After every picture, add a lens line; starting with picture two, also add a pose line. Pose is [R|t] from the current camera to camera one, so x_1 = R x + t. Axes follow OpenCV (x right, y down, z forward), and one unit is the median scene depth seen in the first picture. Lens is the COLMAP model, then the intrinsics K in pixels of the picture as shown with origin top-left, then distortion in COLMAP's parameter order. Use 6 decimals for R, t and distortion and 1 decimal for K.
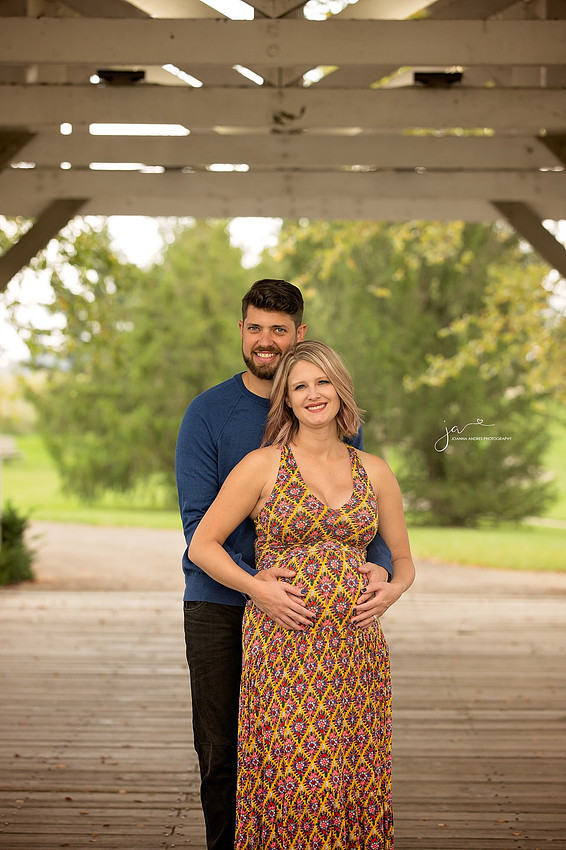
lens RADIAL K [[2582.8, 0, 283.0], [0, 2582.8, 425.0], [0, 0, 1]] dist [-0.036000, -0.287413]
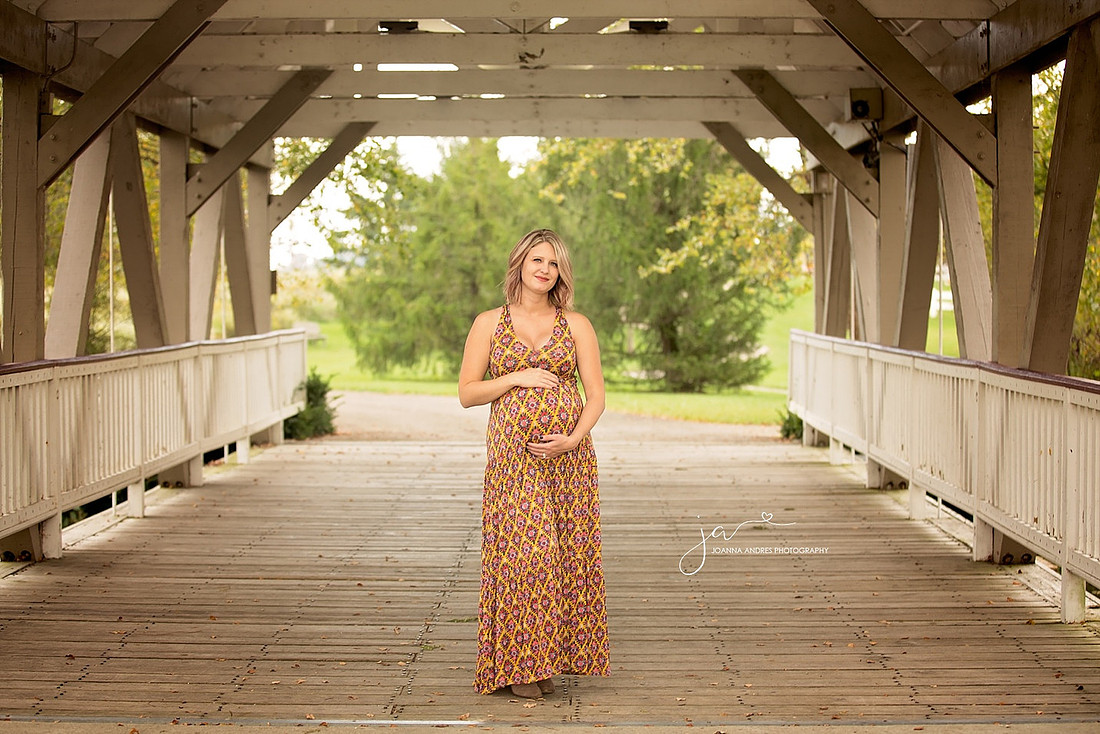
lens RADIAL K [[2260.2, 0, 488.8], [0, 2260.2, 365.8], [0, 0, 1]] dist [-0.401970, 0.433875]
pose [[0.999563, -0.005883, -0.028955, 0.008178], [0.006494, 0.999757, 0.021080, 0.006092], [0.028824, -0.021259, 0.999358, -0.068868]]
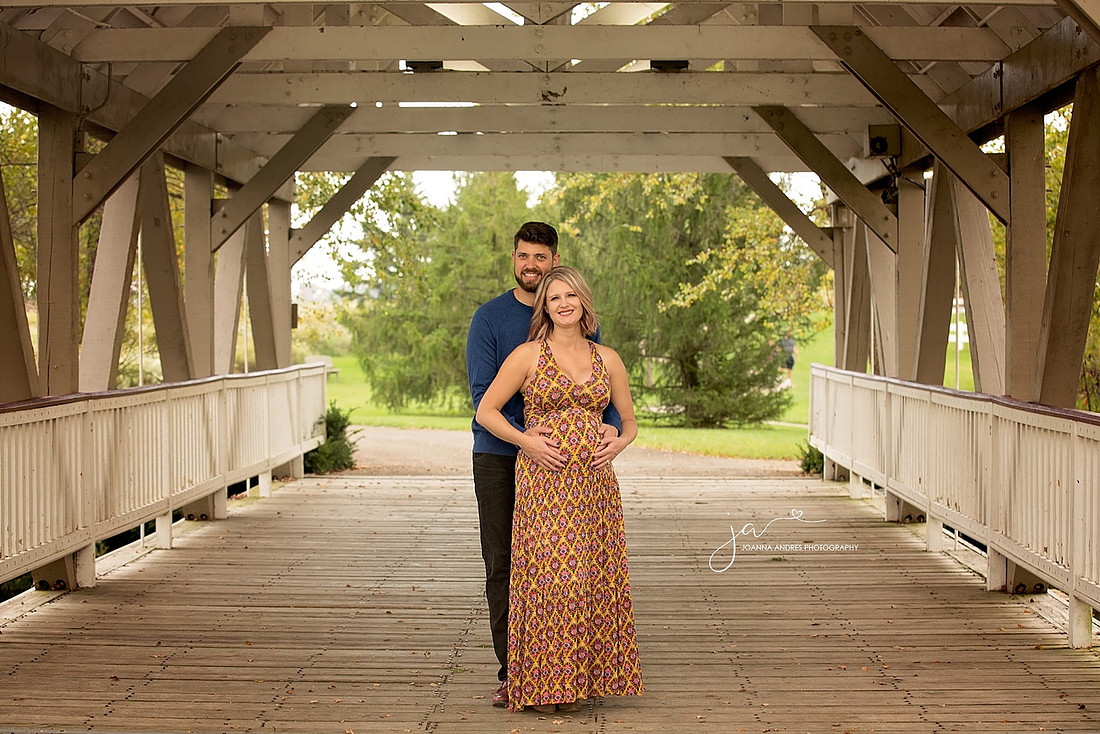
lens RADIAL K [[2362.3, 0, 458.7], [0, 2362.3, 369.0], [0, 0, 1]] dist [-0.418238, 0.517638]
pose [[0.998899, -0.005458, -0.046598, 0.005579], [0.005819, 0.999954, 0.007618, 0.005325], [0.046554, -0.007881, 0.998885, -0.114058]]
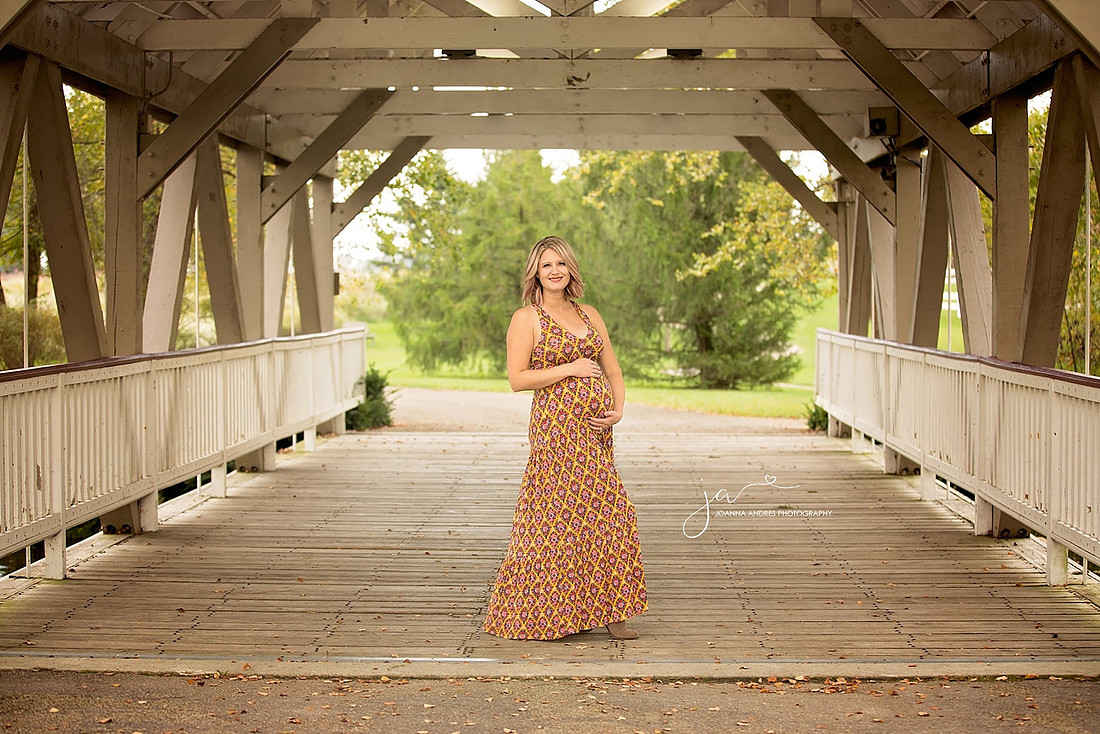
lens RADIAL K [[2260.2, 0, 488.8], [0, 2260.2, 365.8], [0, 0, 1]] dist [-0.401970, 0.433875]
pose [[0.998962, -0.004397, -0.045340, 0.005421], [0.005339, 0.999772, 0.020679, 0.006668], [0.045238, -0.020899, 0.998758, -0.145994]]
